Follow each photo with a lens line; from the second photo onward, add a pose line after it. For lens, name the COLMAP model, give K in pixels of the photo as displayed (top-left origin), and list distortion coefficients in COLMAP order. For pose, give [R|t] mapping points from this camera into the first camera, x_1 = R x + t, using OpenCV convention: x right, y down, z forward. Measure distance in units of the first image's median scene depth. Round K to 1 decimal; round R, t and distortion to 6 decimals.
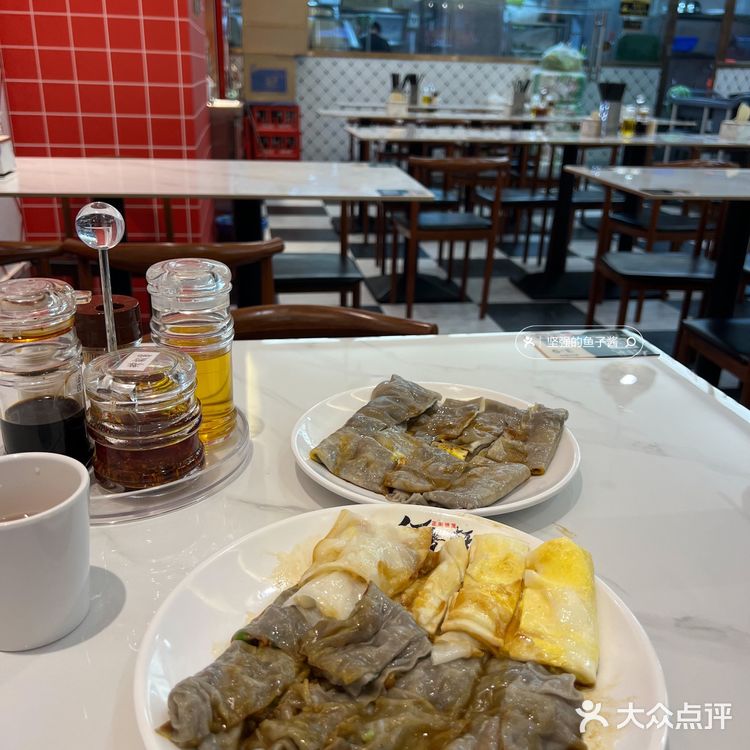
lens RADIAL K [[720.1, 0, 373.3], [0, 720.1, 375.1], [0, 0, 1]] dist [-0.021012, 0.000000]
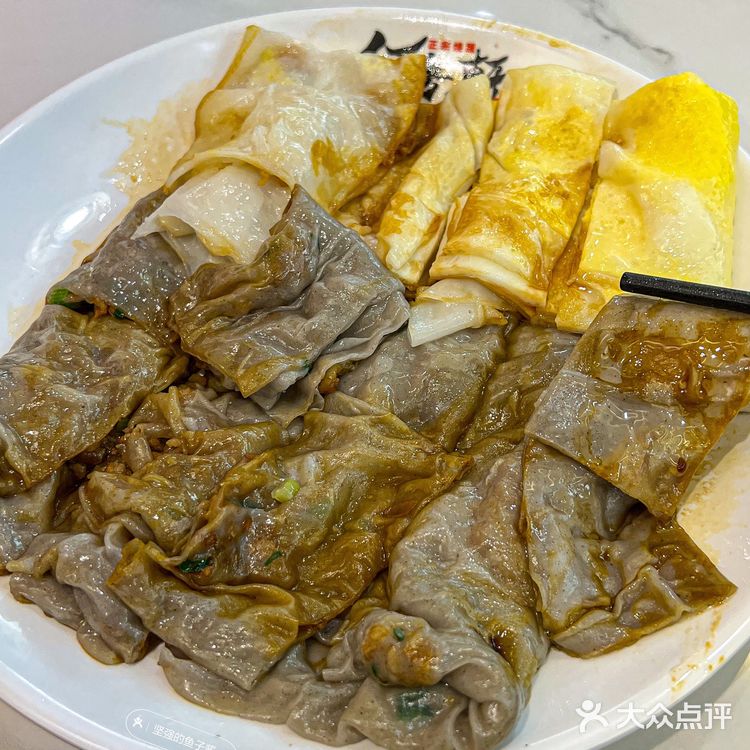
lens RADIAL K [[1094.3, 0, 374.8], [0, 1094.3, 377.0], [0, 0, 1]] dist [0.085005, 0.000000]
pose [[0.999196, -0.031604, -0.024665, 0.072139], [0.039885, 0.845813, 0.531987, -0.015153], [0.004048, -0.532543, 0.846394, 0.276560]]
